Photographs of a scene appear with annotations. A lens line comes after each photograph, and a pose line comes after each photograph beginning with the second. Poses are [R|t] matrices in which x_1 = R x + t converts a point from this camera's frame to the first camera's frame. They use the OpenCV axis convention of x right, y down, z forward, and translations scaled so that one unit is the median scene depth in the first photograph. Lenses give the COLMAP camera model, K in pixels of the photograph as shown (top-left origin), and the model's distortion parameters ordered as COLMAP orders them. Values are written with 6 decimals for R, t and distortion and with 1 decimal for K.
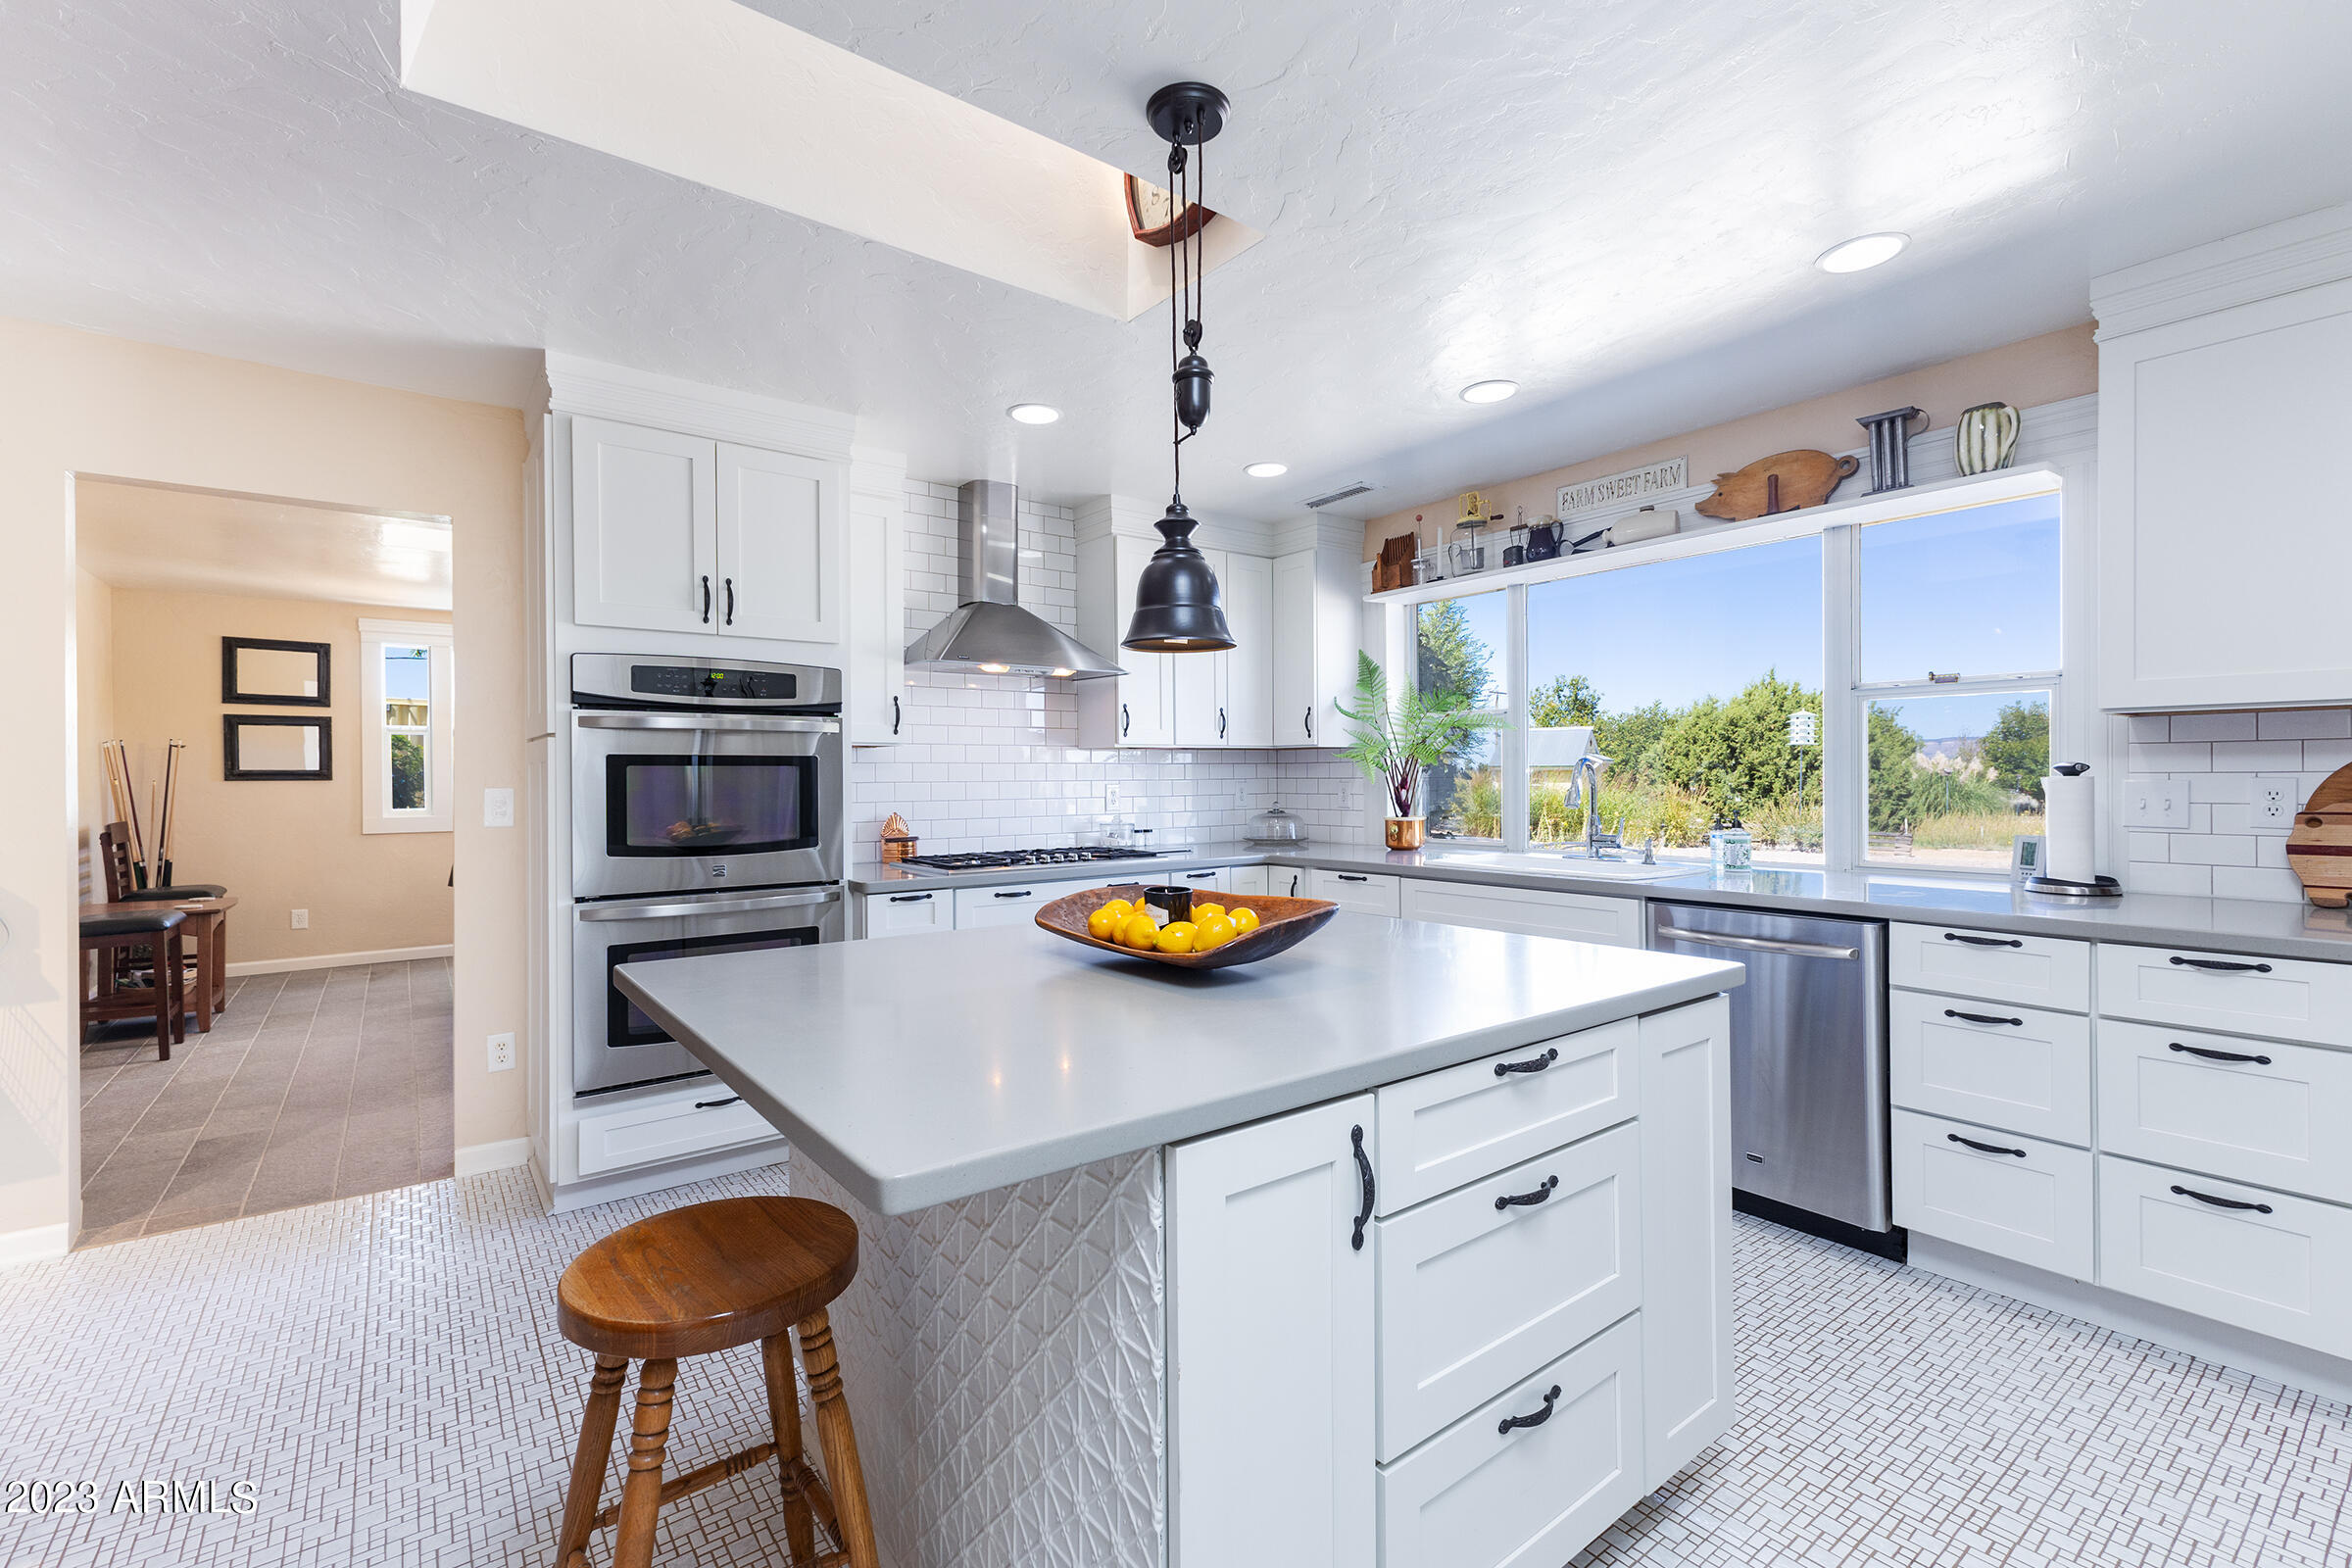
lens RADIAL K [[1016.3, 0, 1165.9], [0, 1016.3, 794.6], [0, 0, 1]] dist [-0.000140, -0.000291]
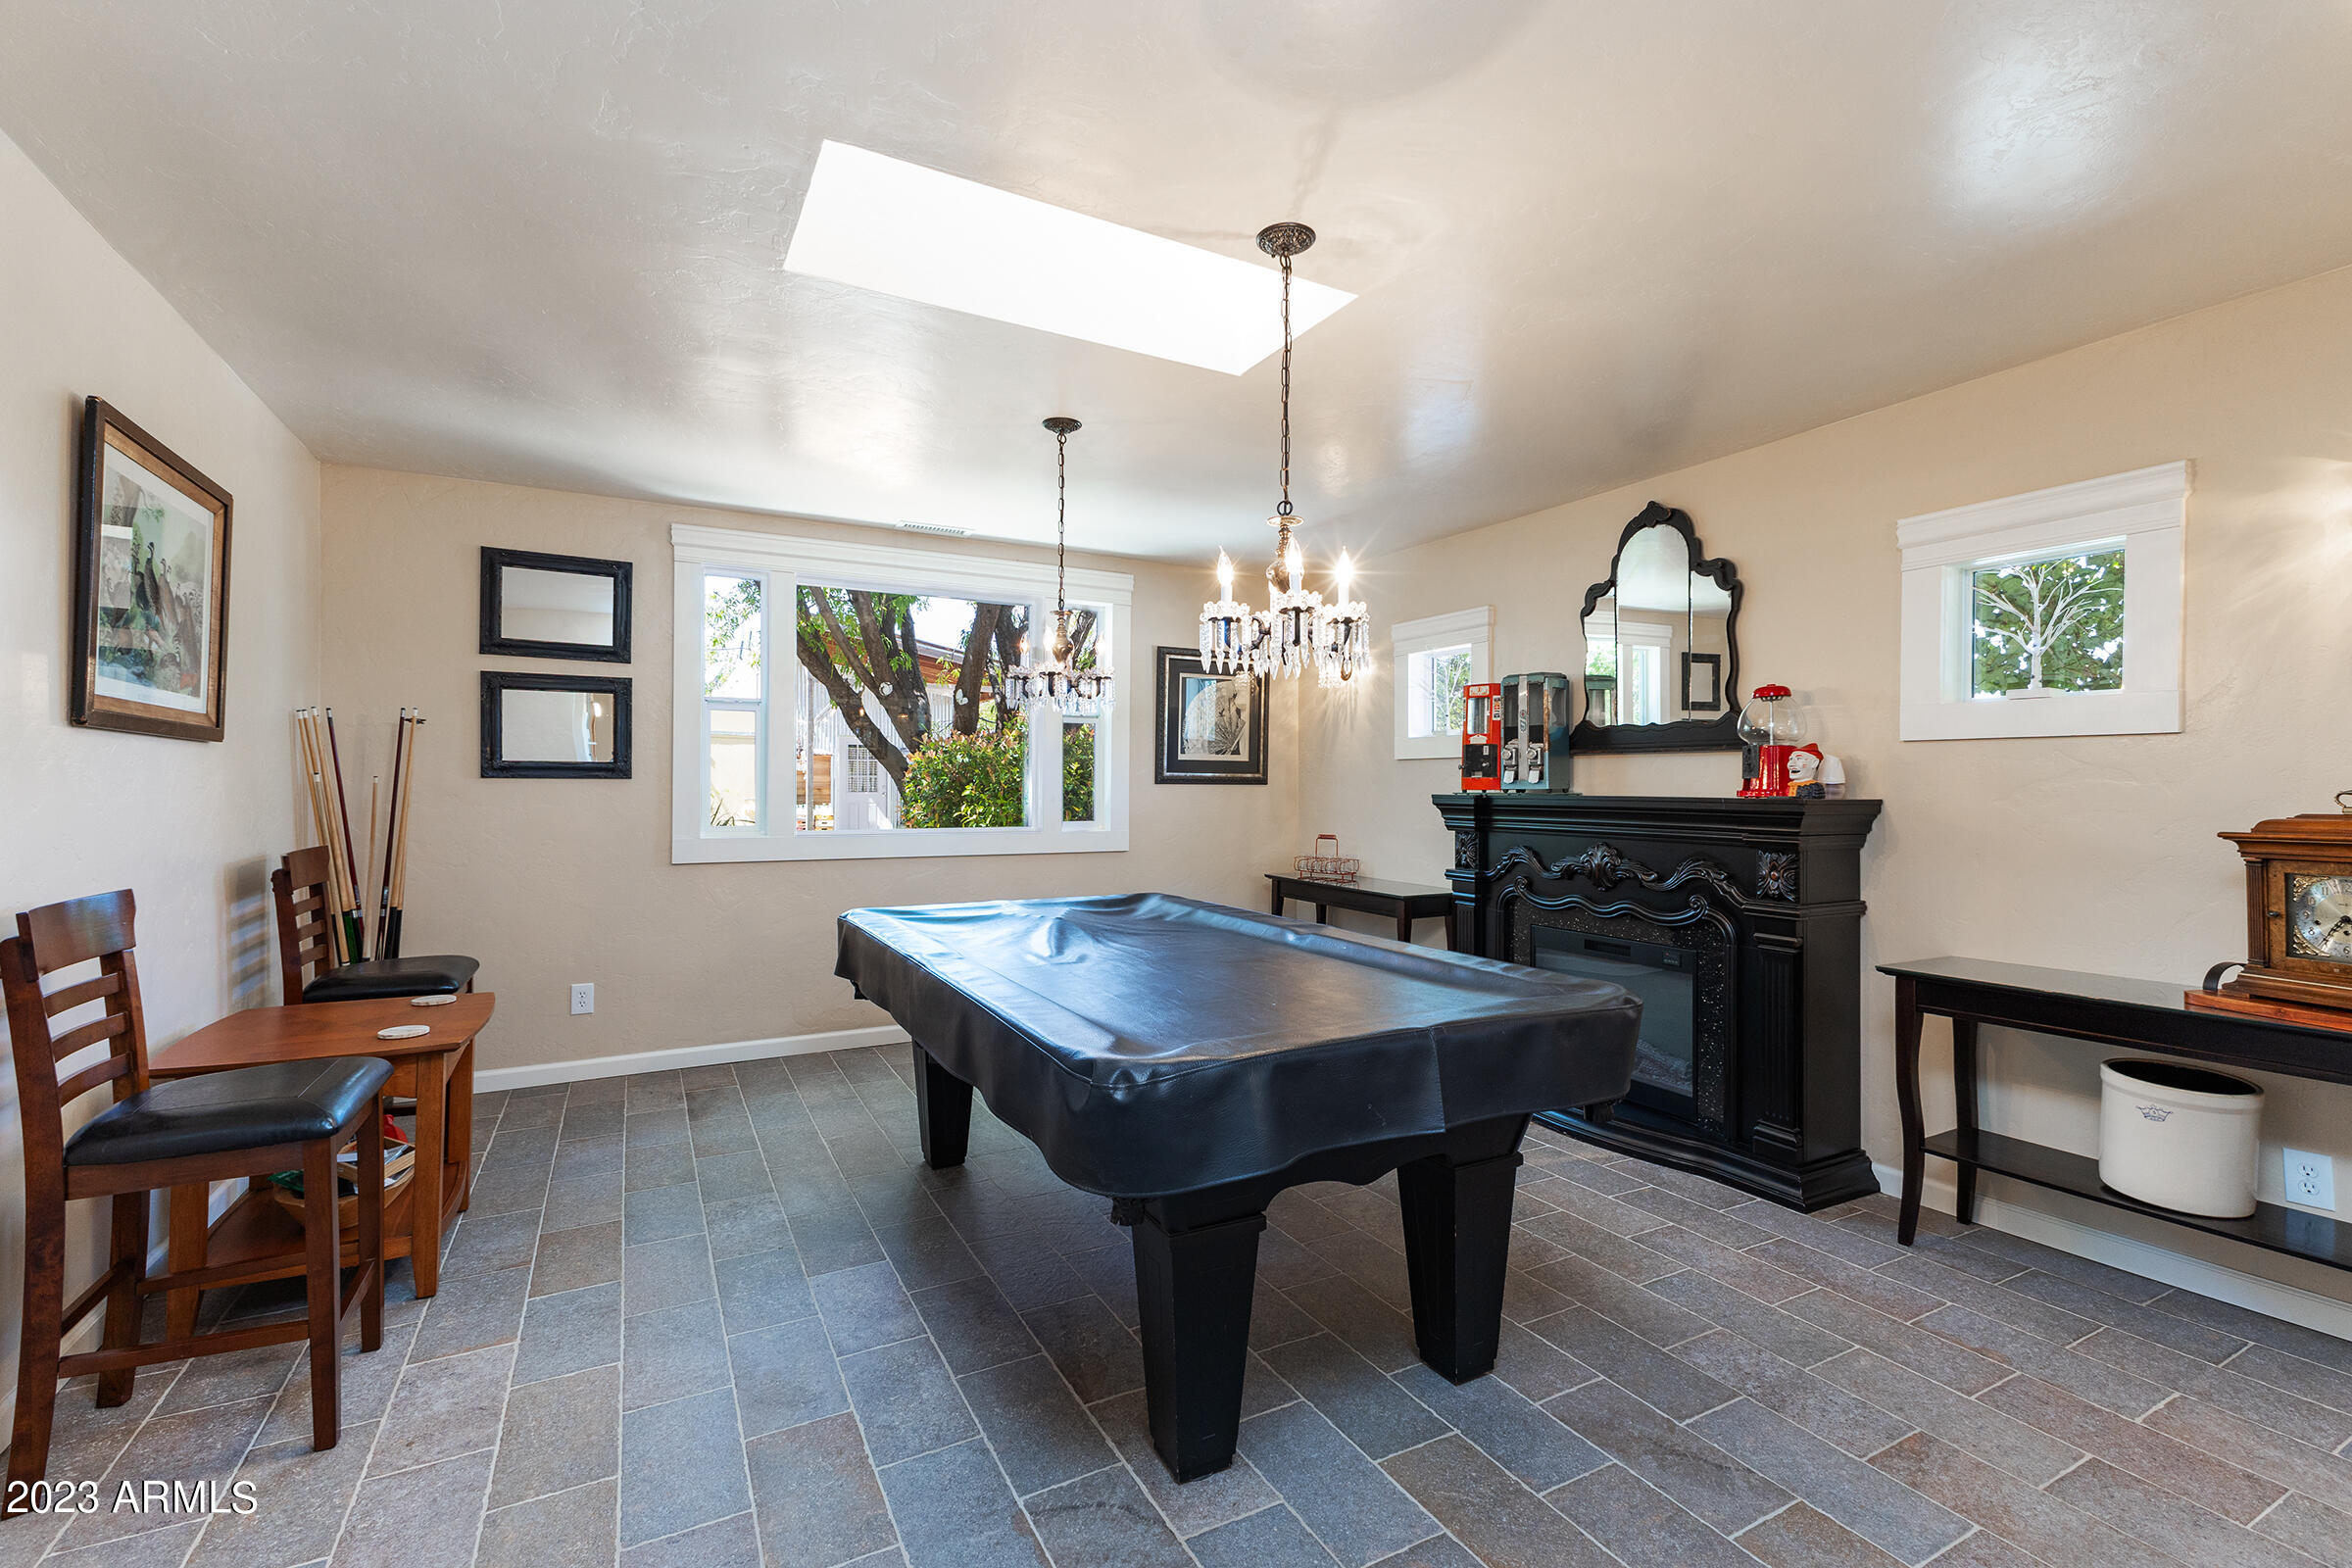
lens RADIAL K [[1016.3, 0, 1173.2], [0, 1016.3, 780.1], [0, 0, 1]] dist [-0.000140, -0.000291]
pose [[0.987532, 0.002583, -0.157399, -0.407302], [-0.006043, 0.999750, -0.021509, -0.001227], [0.157304, 0.022192, 0.987301, 0.449971]]
